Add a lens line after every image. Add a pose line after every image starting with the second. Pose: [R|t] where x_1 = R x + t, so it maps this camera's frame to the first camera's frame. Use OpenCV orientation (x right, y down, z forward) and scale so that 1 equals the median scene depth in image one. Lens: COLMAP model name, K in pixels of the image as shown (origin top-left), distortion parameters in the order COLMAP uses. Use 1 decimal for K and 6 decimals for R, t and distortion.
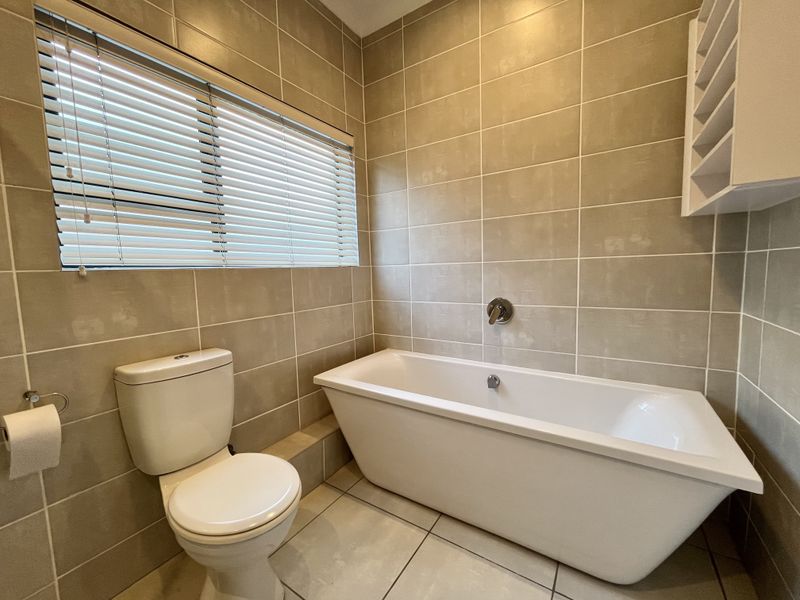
lens RADIAL K [[323.2, 0, 397.0], [0, 323.2, 298.1], [0, 0, 1]] dist [-0.002507, -0.000523]
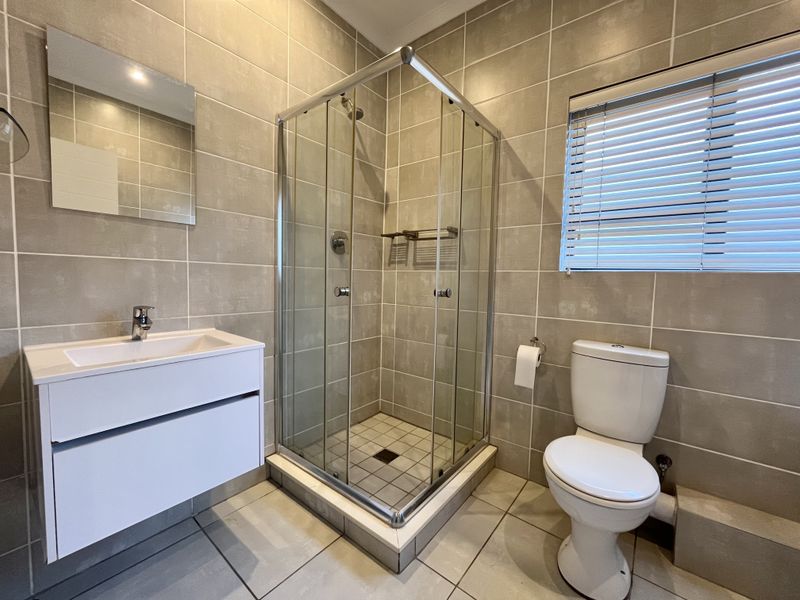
lens RADIAL K [[323.2, 0, 397.0], [0, 323.2, 298.1], [0, 0, 1]] dist [-0.002507, -0.000523]
pose [[-0.095436, 0.088562, -0.991488, 0.583610], [-0.114060, 0.988501, 0.099274, -0.016530], [0.988879, 0.122563, -0.084237, 0.300542]]
